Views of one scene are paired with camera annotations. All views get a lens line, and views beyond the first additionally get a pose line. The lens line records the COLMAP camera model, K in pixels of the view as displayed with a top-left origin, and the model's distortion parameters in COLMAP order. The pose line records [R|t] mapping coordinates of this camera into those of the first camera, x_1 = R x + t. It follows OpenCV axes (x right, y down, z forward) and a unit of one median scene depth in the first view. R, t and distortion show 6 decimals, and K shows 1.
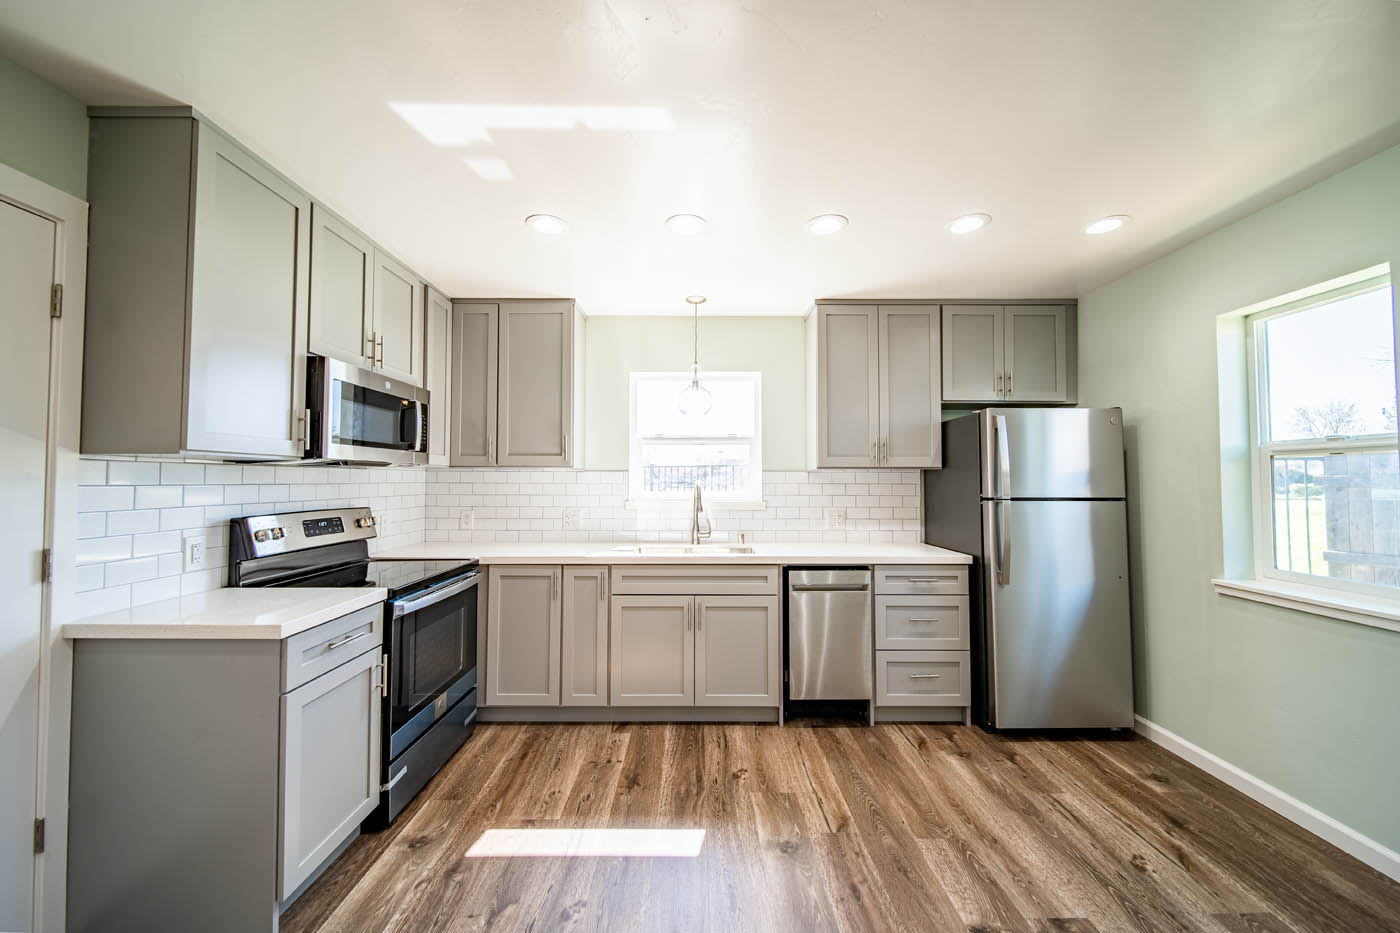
lens RADIAL K [[503.9, 0, 700.4], [0, 503.9, 465.6], [0, 0, 1]] dist [0.001129, -0.001417]
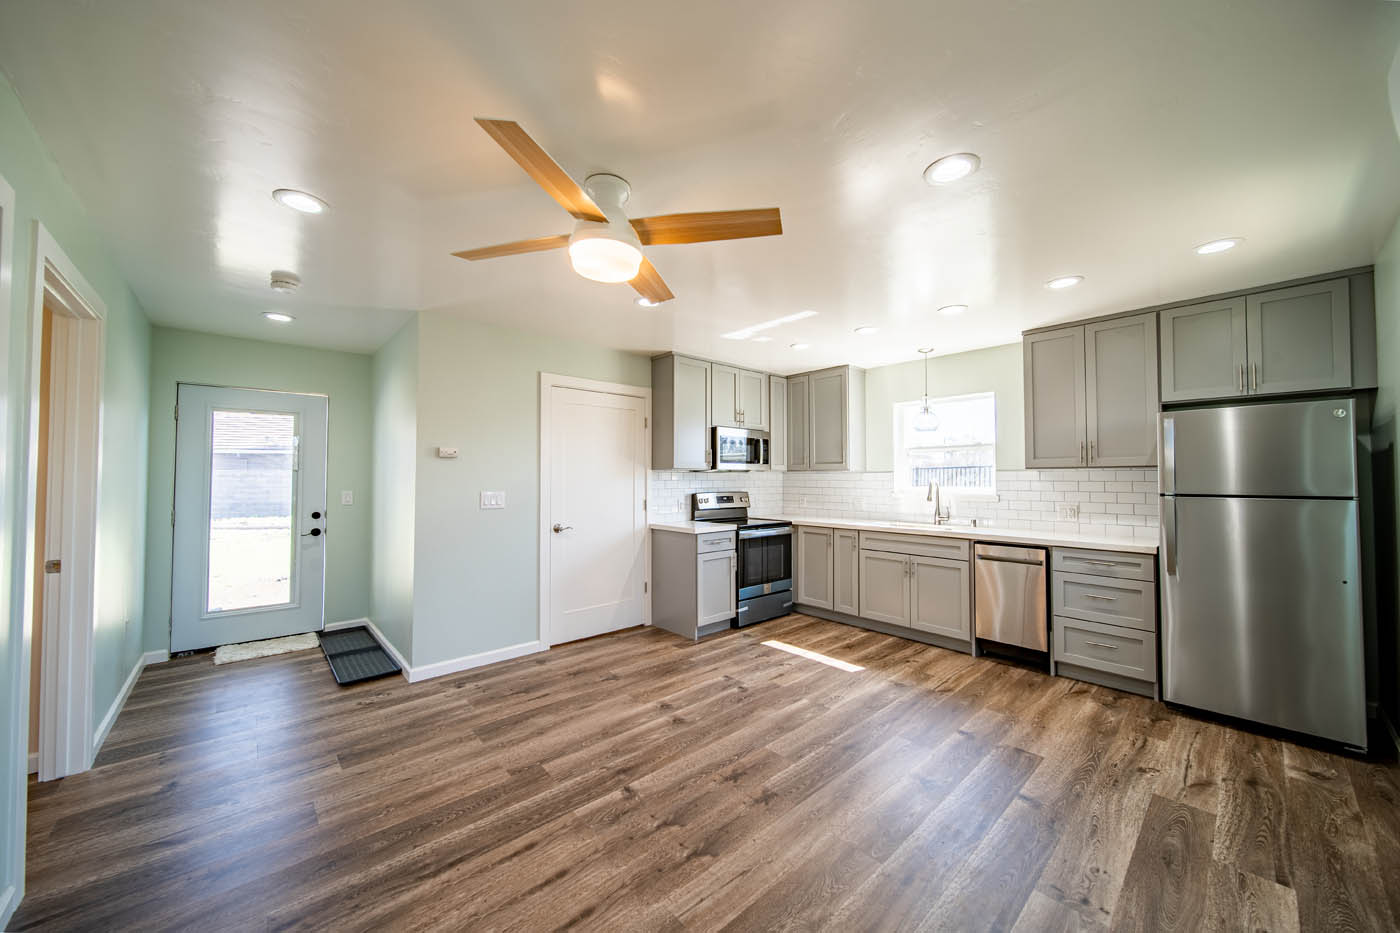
lens RADIAL K [[503.9, 0, 701.7], [0, 503.9, 467.6], [0, 0, 1]] dist [0.001129, -0.001417]
pose [[0.673133, -0.016644, -0.739334, 0.724119], [0.021971, 0.999755, -0.002503, -0.013335], [0.739195, -0.014558, 0.673334, -0.494083]]
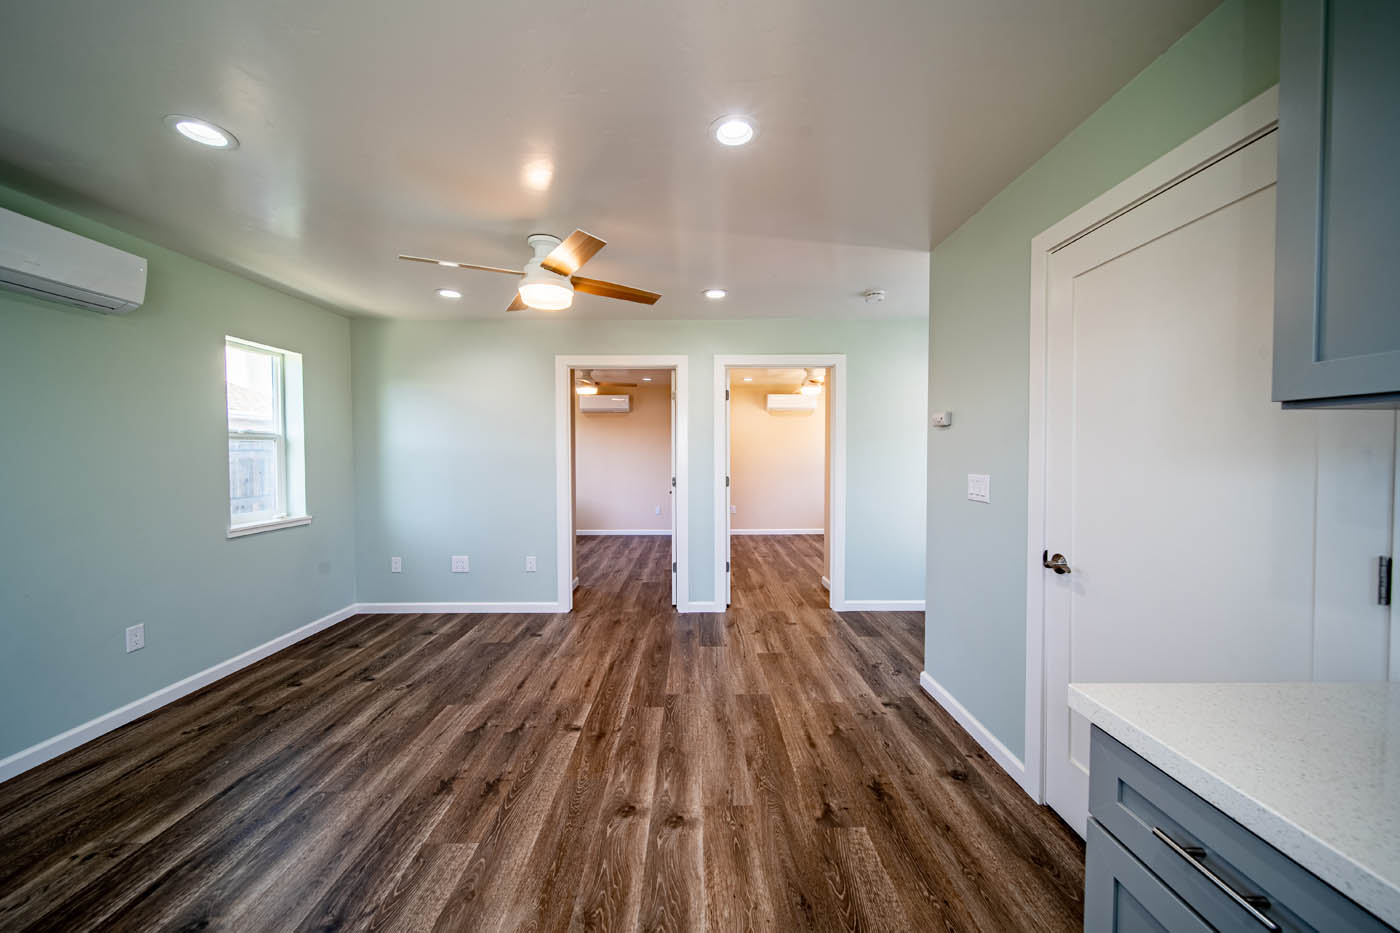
lens RADIAL K [[503.9, 0, 699.9], [0, 503.9, 465.1], [0, 0, 1]] dist [0.001129, -0.001417]
pose [[-0.999999, 0.001361, -0.000122, -0.205788], [0.001361, 0.999997, -0.001922, 0.023098], [0.000120, -0.001923, -0.999998, 0.897348]]
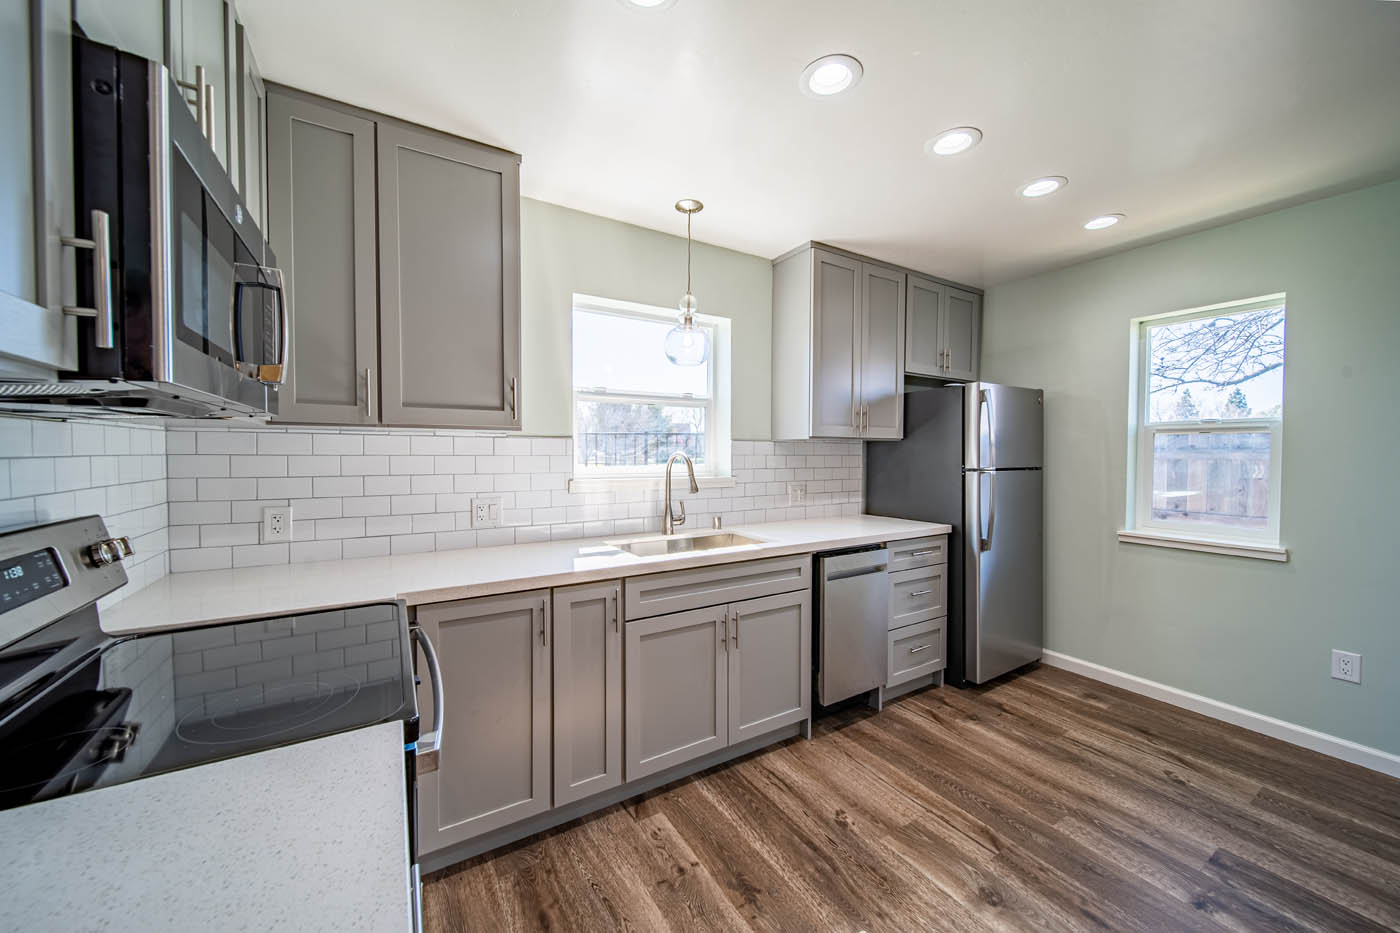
lens RADIAL K [[503.9, 0, 696.9], [0, 503.9, 467.7], [0, 0, 1]] dist [0.001129, -0.001417]
pose [[0.858644, -0.014637, 0.512363, -0.458621], [-0.016627, 0.998271, 0.056383, 0.012851], [-0.512302, -0.056932, 0.856916, 0.409553]]
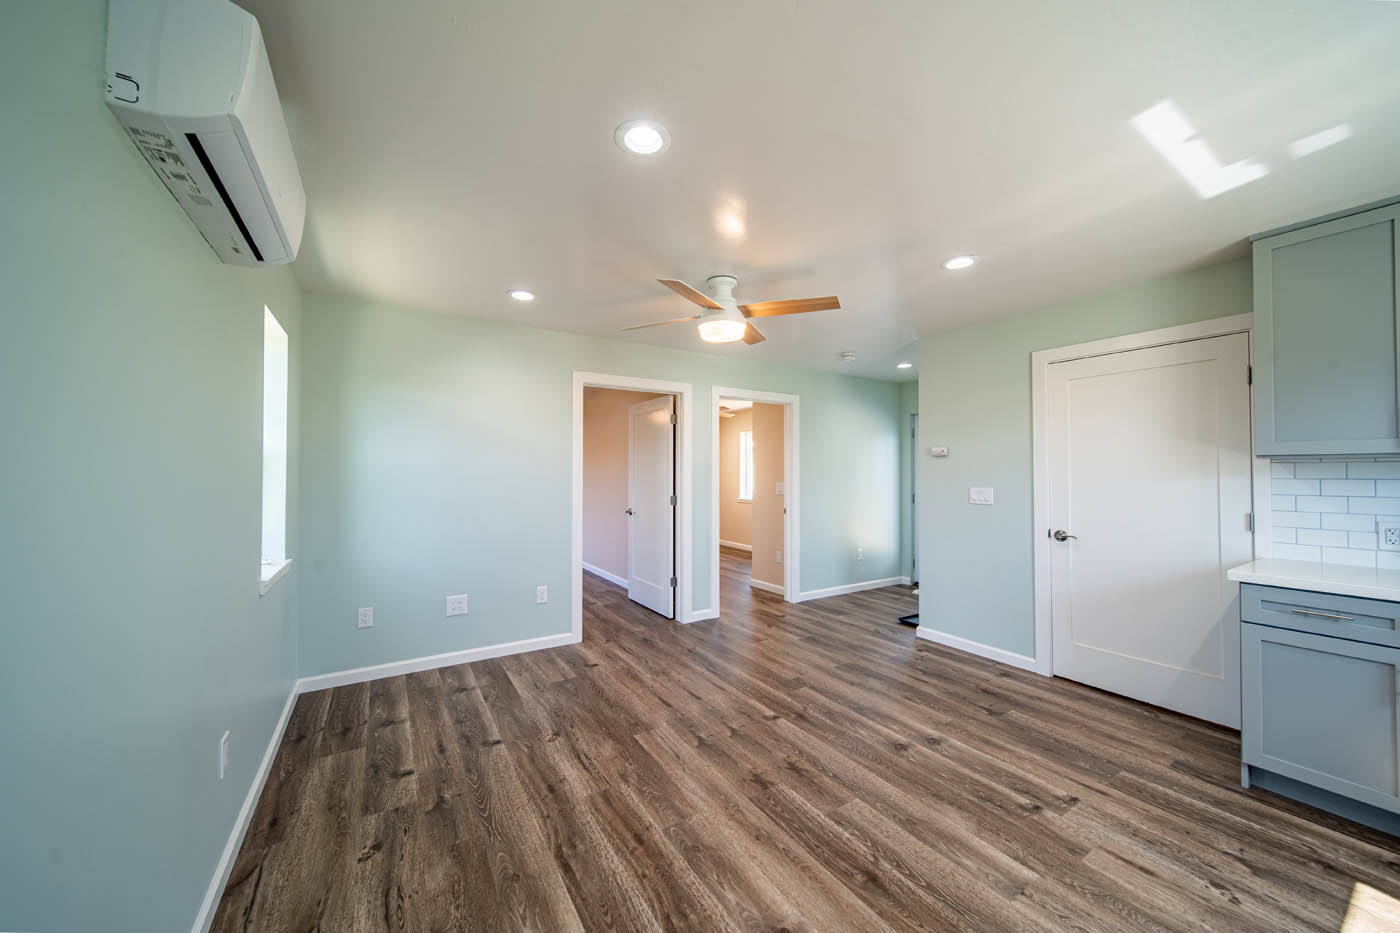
lens RADIAL K [[503.9, 0, 699.3], [0, 503.9, 462.7], [0, 0, 1]] dist [0.001129, -0.001417]
pose [[-0.848721, -0.012537, -0.528693, 0.726345], [0.014358, 0.998804, -0.046735, 0.021783], [0.528647, -0.047256, -0.847526, 0.802451]]
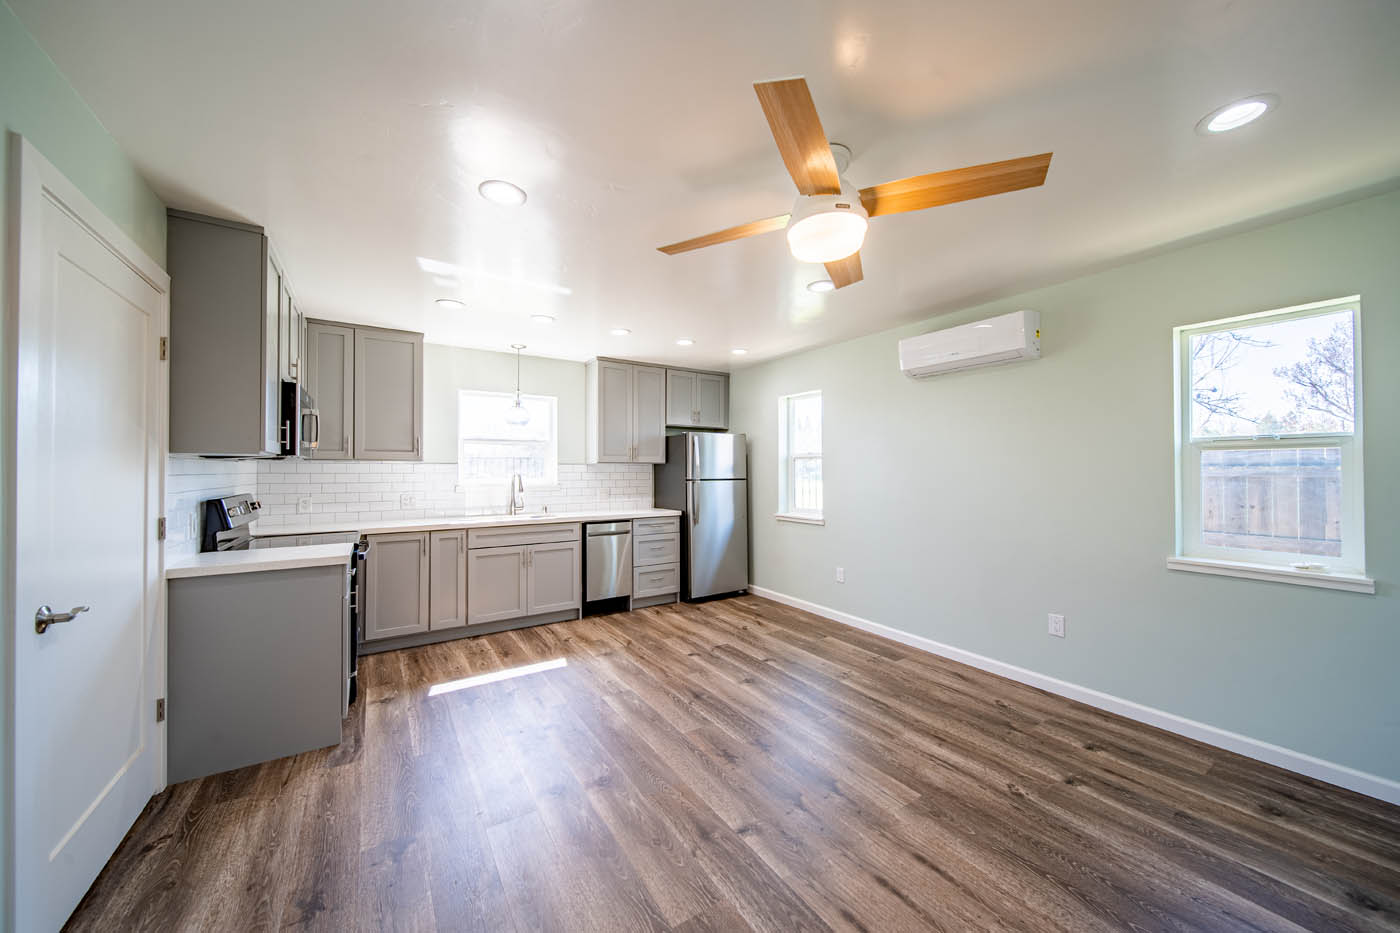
lens RADIAL K [[488.6, 0, 700.7], [0, 488.6, 467.3], [0, 0, 1]] dist [-0.005088, -0.000156]
pose [[0.837762, 0.001370, 0.546035, -0.403668], [-0.013909, 0.999726, 0.018832, -0.016994], [-0.545859, -0.023372, 0.837551, -0.568273]]
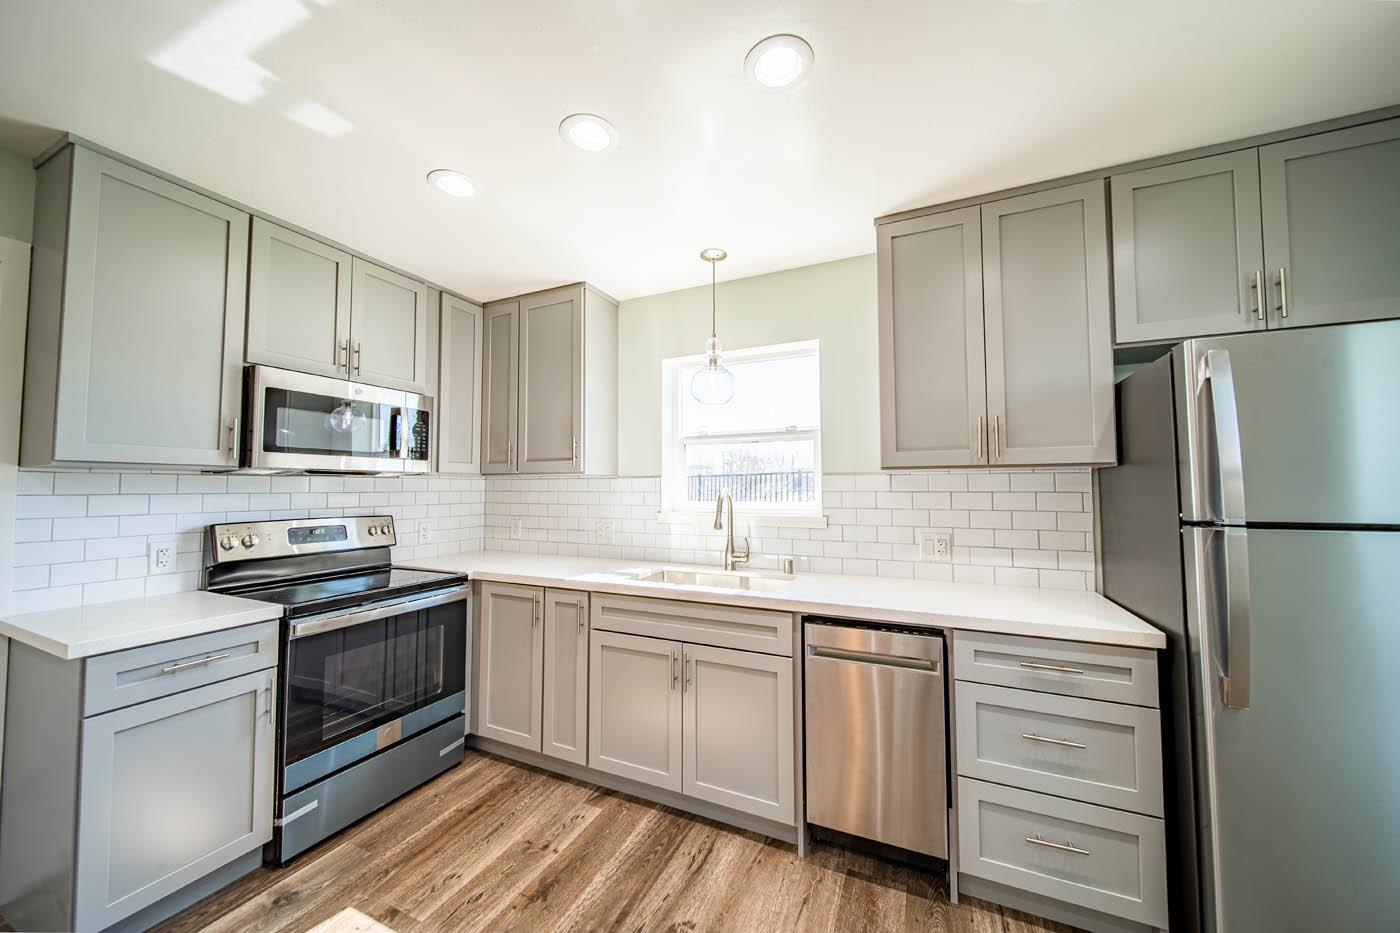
lens RADIAL K [[503.9, 0, 699.6], [0, 503.9, 463.3], [0, 0, 1]] dist [0.001129, -0.001417]
pose [[0.906738, -0.023501, -0.421040, 0.348309], [0.016027, 0.999645, -0.021283, 0.009839], [0.421391, 0.012550, 0.906792, 0.351456]]
